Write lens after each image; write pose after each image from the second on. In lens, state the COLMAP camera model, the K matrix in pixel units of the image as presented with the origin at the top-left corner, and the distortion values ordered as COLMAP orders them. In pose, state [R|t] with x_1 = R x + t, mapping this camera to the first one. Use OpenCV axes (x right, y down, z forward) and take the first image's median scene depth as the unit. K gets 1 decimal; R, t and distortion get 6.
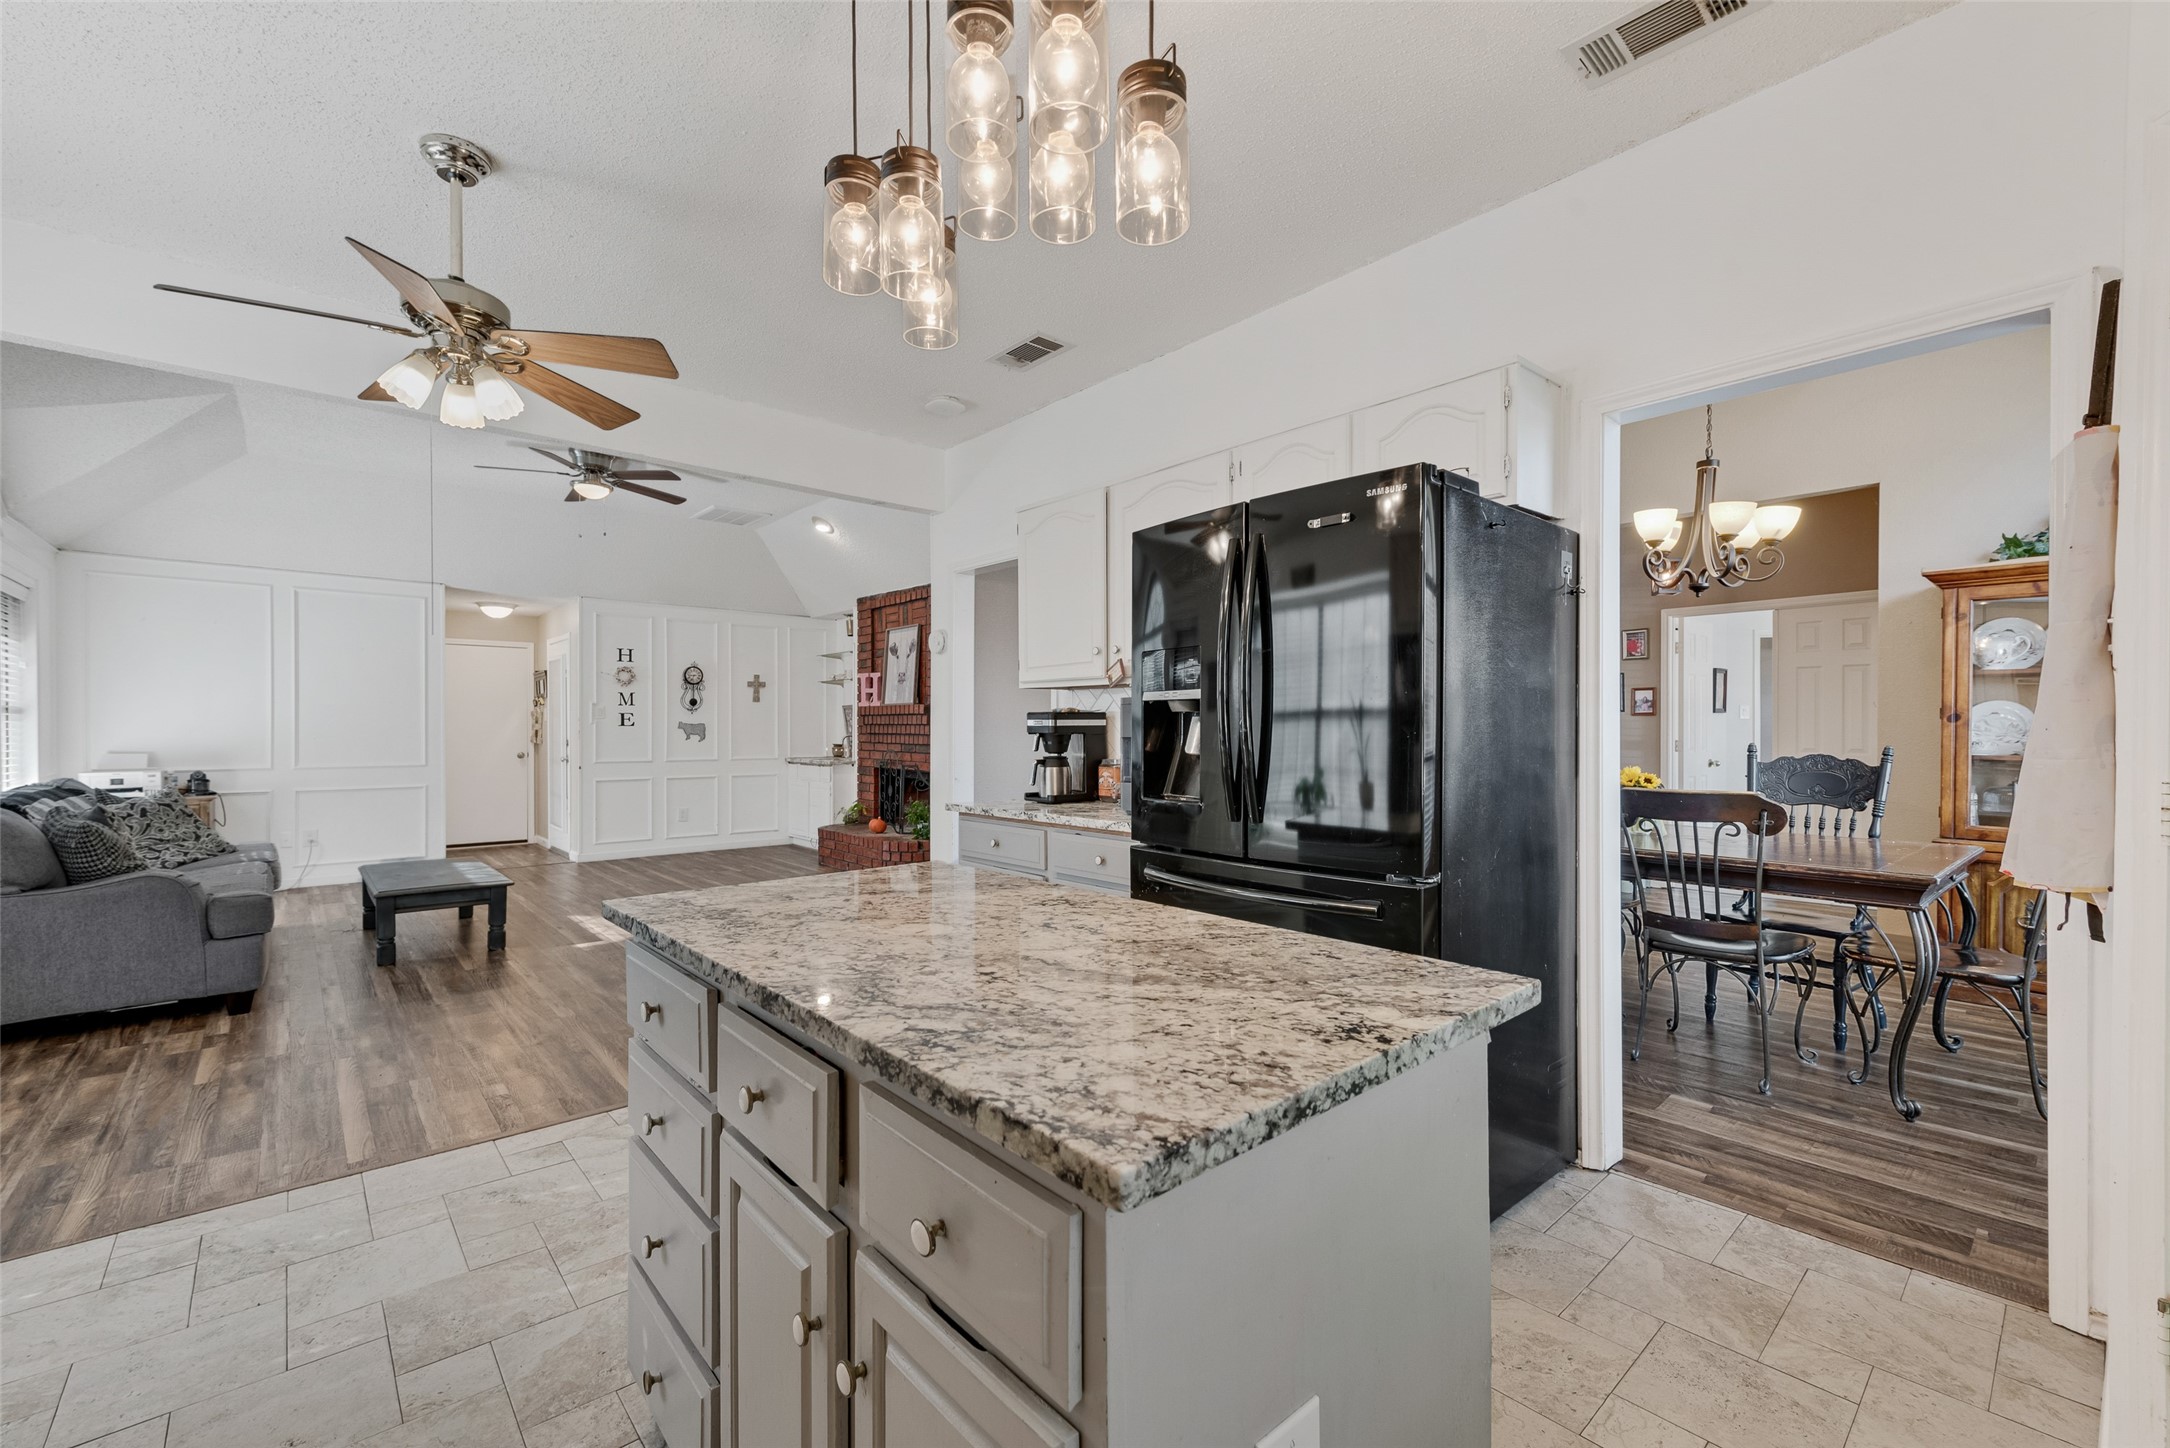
lens RADIAL K [[850.9, 0, 1084.4], [0, 850.9, 731.7], [0, 0, 1]] dist [0.008620, -0.000115]
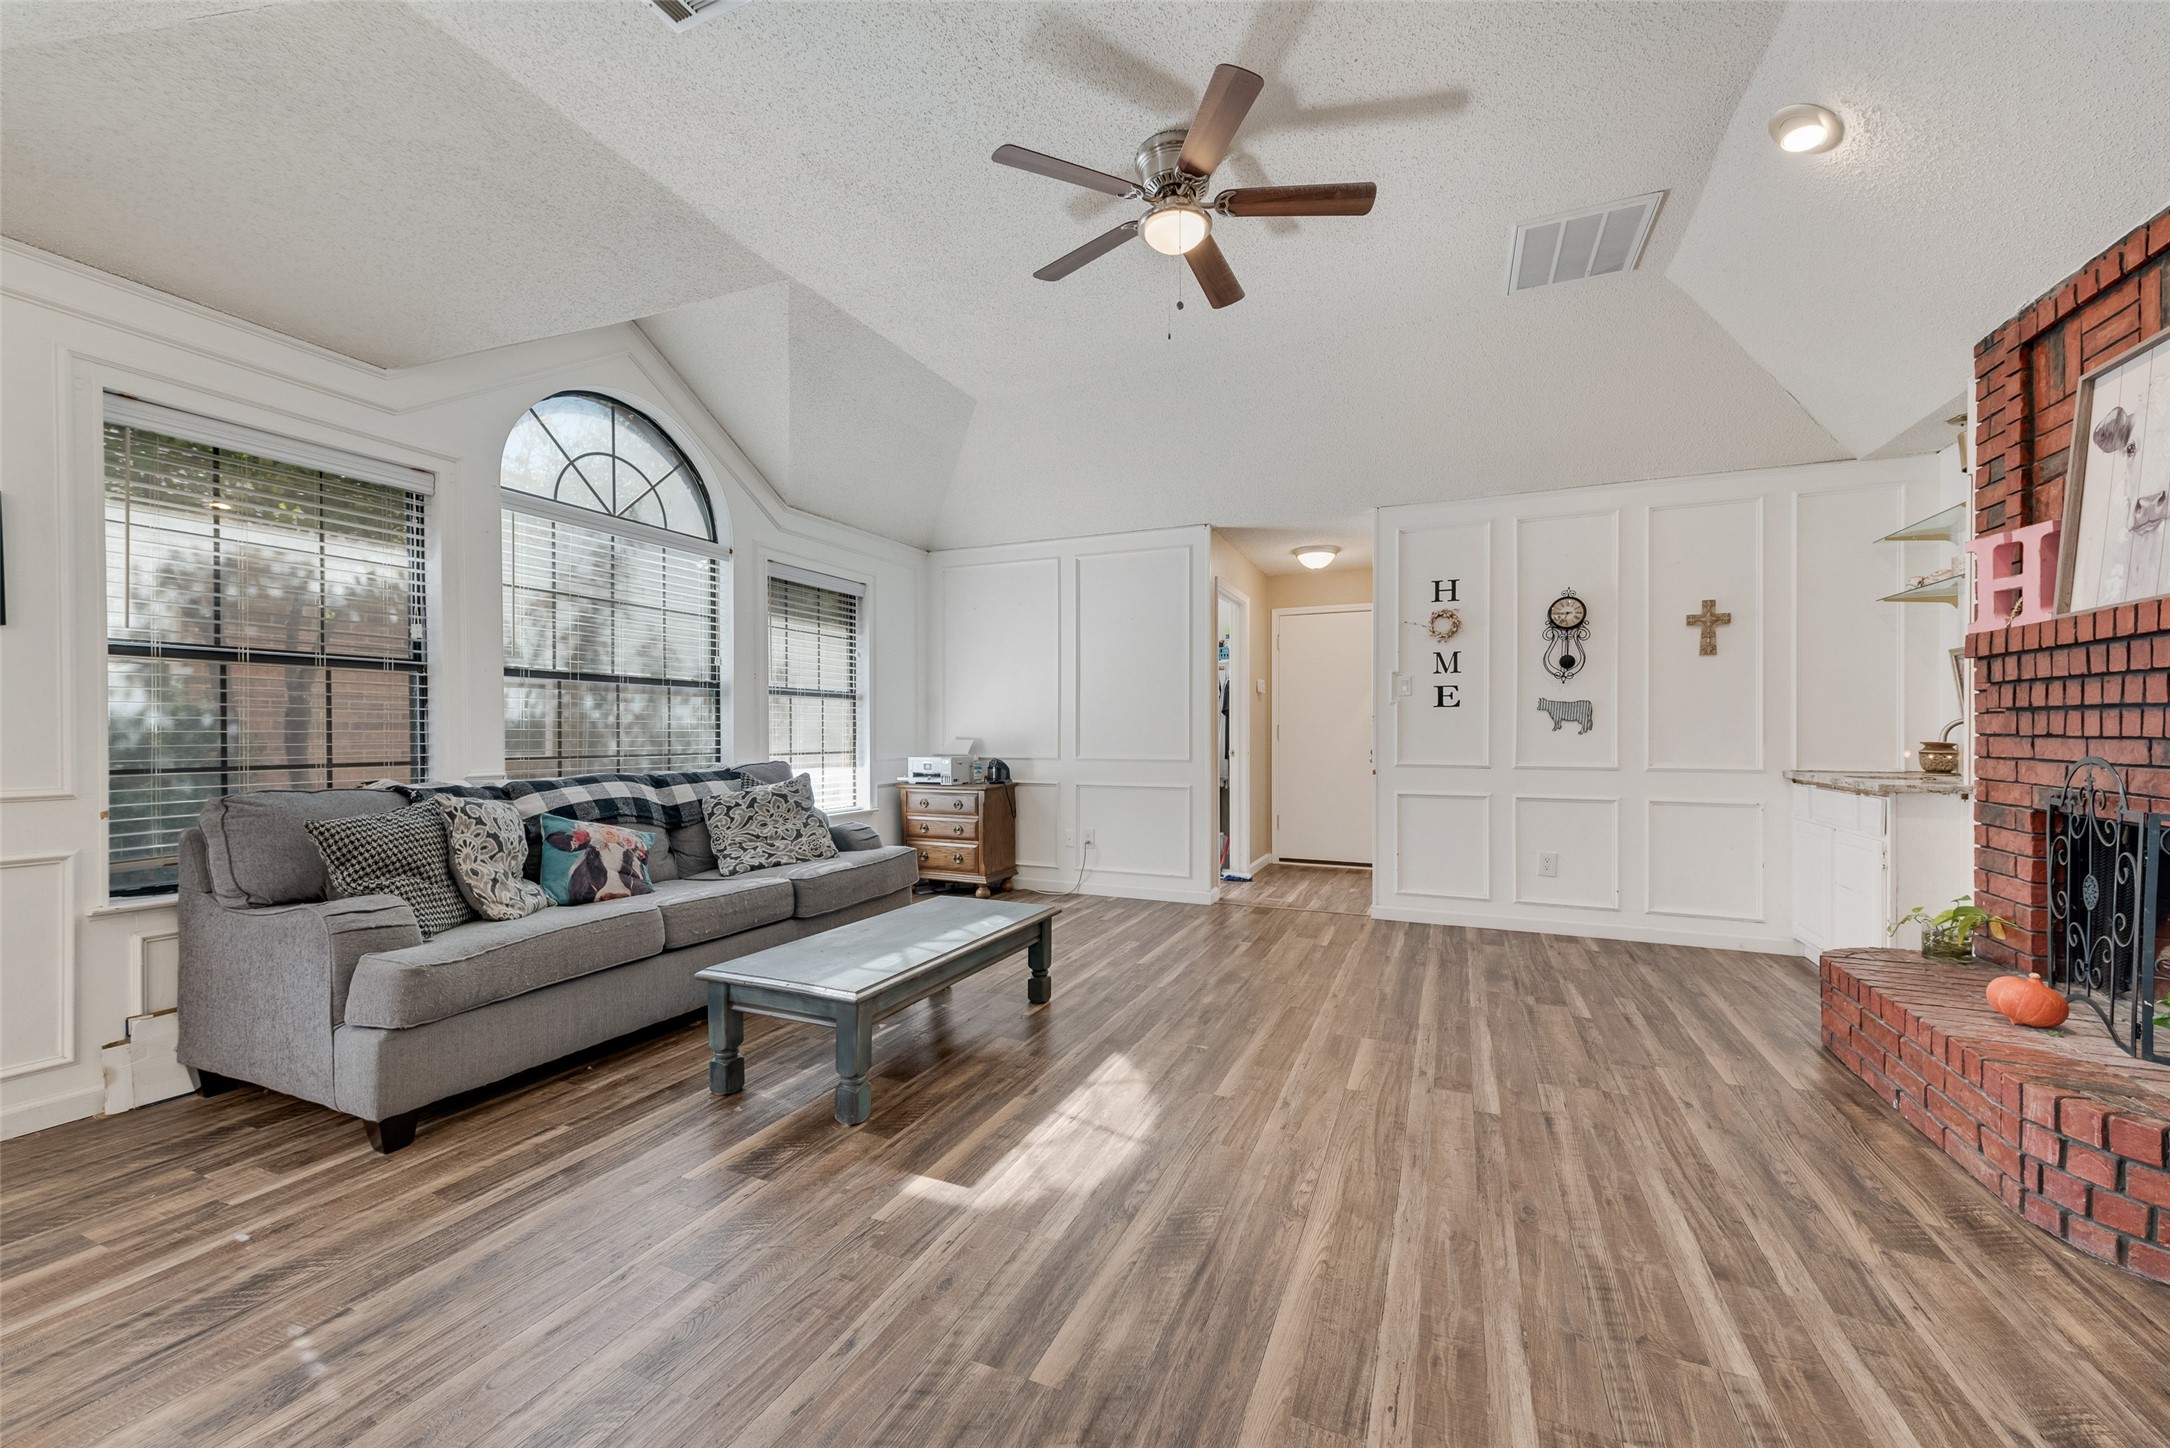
lens RADIAL K [[850.9, 0, 1084.0], [0, 850.9, 732.2], [0, 0, 1]] dist [0.008620, -0.000115]
pose [[0.415326, 0.000255, -0.909673, -0.092304], [-0.001785, 0.999998, -0.000535, 0.012151], [0.909671, 0.001846, 0.415325, 0.514424]]
